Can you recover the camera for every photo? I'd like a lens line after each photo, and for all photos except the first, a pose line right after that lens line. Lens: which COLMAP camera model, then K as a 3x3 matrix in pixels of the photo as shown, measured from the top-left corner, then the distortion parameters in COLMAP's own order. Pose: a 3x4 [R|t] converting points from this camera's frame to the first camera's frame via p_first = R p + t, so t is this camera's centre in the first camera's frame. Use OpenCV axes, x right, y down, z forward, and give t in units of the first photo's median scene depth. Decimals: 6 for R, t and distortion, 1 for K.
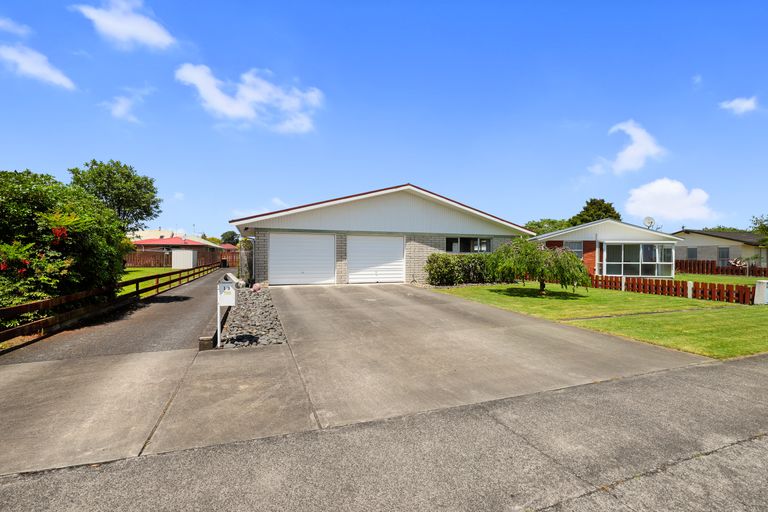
lens RADIAL K [[356.1, 0, 385.6], [0, 356.1, 256.4], [0, 0, 1]] dist [-0.029668, 0.004715]
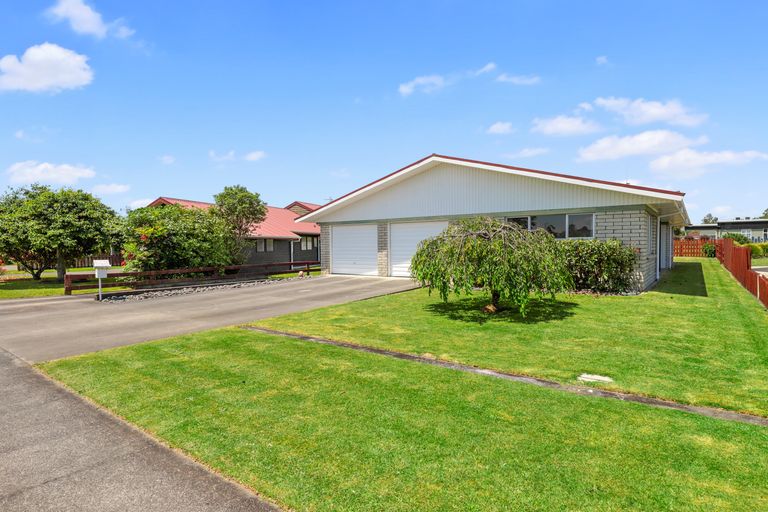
lens RADIAL K [[424.0, 0, 377.7], [0, 424.0, 252.3], [0, 0, 1]] dist [-0.007349, -0.001554]
pose [[0.519271, 0.005497, -0.854592, 1.103467], [0.012157, 0.999831, 0.013818, -0.002440], [0.854523, -0.017564, 0.519116, 0.554879]]
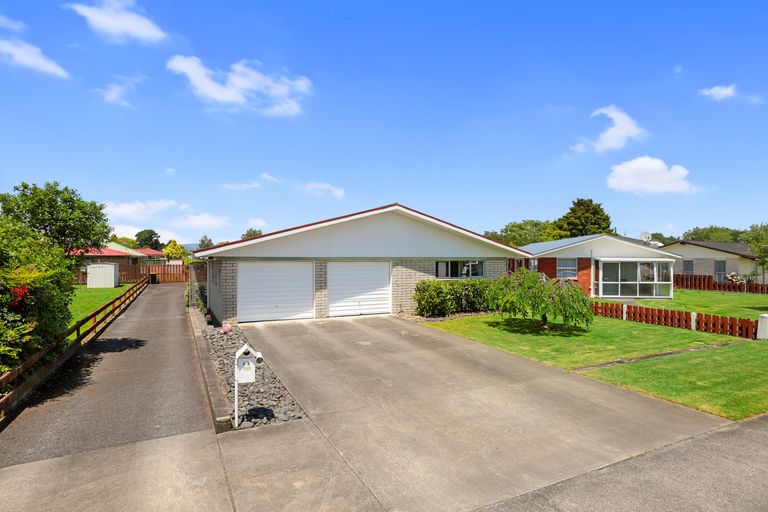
lens RADIAL K [[424.0, 0, 384.8], [0, 424.0, 254.6], [0, 0, 1]] dist [-0.007349, -0.001554]
pose [[0.994295, -0.003473, 0.106610, -0.106396], [0.004183, 0.999970, -0.006445, -0.095608], [-0.106585, 0.006854, 0.994280, -0.071662]]
